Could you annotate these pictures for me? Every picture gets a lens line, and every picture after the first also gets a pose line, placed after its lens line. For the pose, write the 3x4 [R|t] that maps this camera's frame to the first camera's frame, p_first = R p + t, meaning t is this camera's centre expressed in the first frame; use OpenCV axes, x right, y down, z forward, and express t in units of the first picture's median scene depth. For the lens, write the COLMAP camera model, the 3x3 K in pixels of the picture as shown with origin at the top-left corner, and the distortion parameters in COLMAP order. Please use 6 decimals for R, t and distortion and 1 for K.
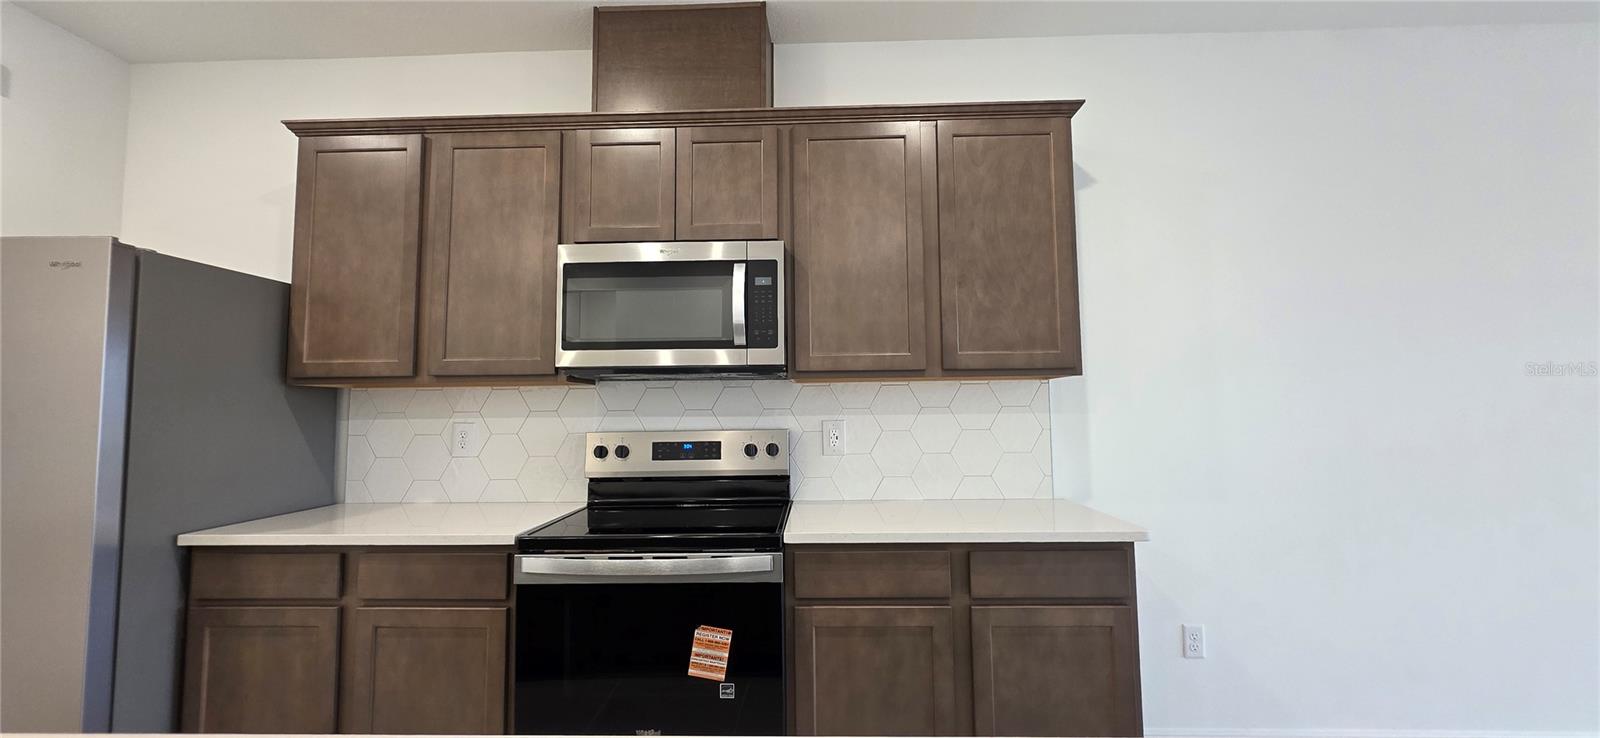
lens RADIAL K [[632.8, 0, 800.0], [0, 632.8, 369.0], [0, 0, 1]] dist [0.000841, -0.000010]
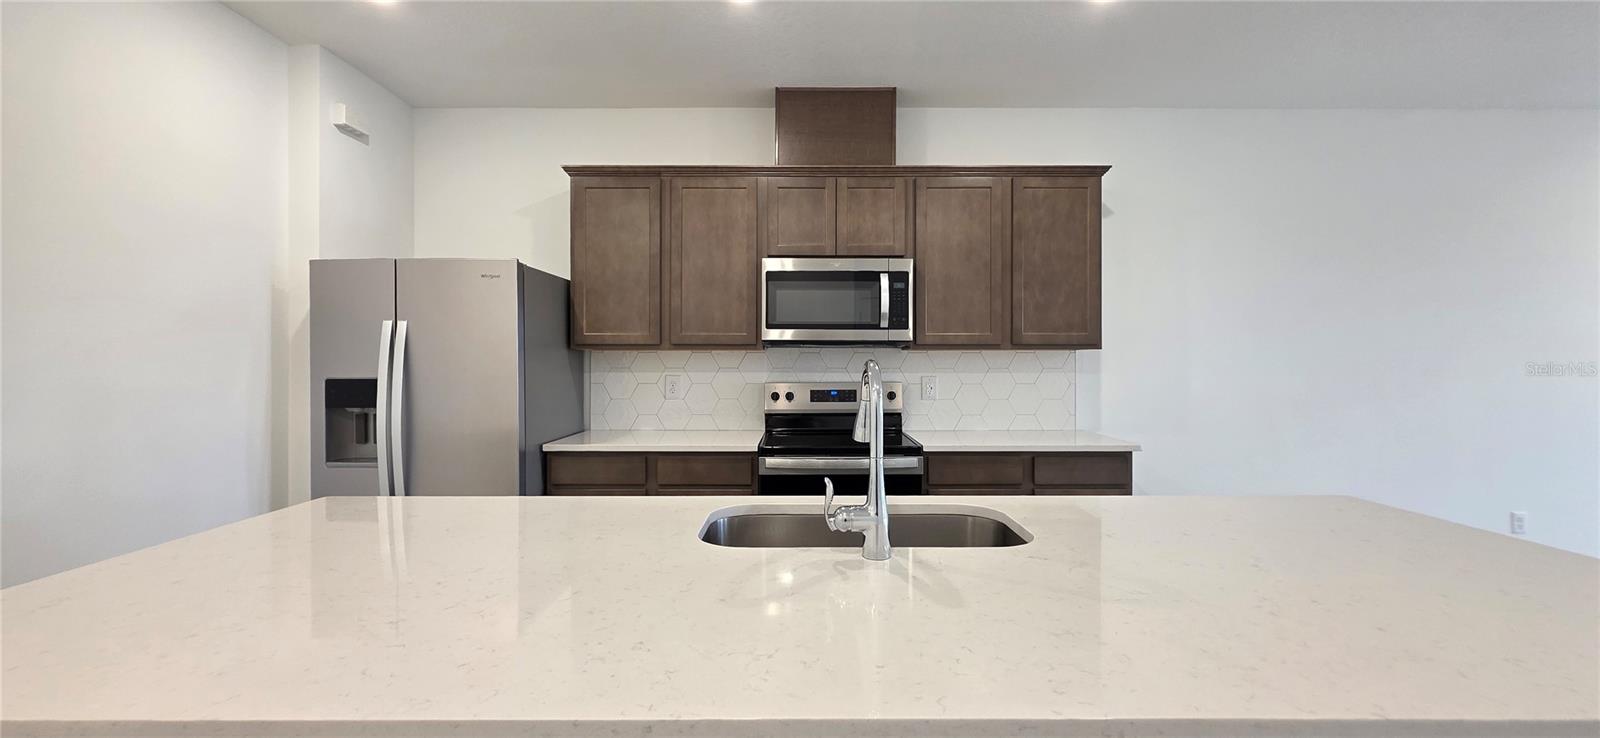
lens RADIAL K [[632.8, 0, 800.0], [0, 632.8, 369.0], [0, 0, 1]] dist [0.000841, -0.000010]
pose [[0.999461, 0.010550, 0.031087, -0.326636], [-0.012860, 0.997095, 0.075075, -0.047154], [-0.030205, -0.075434, 0.996693, -0.503841]]
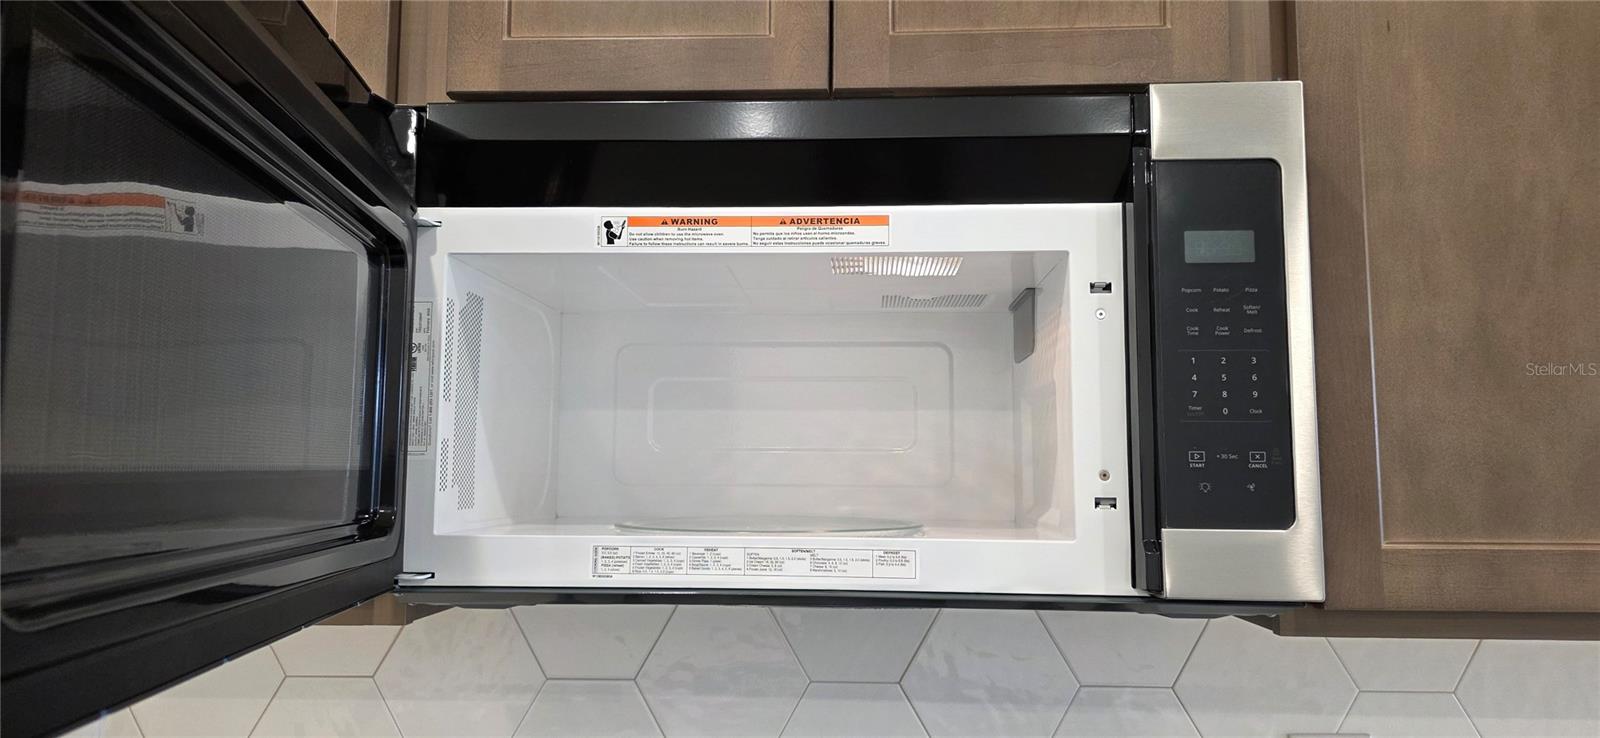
lens RADIAL K [[991.1, 0, 800.0], [0, 991.1, 369.0], [0, 0, 1]] dist [0.000871, 0.000216]
pose [[0.999395, 0.010531, -0.033155, -0.195954], [-0.011458, 0.999545, -0.027891, -0.076174], [0.032846, 0.028254, 0.999061, 0.591356]]
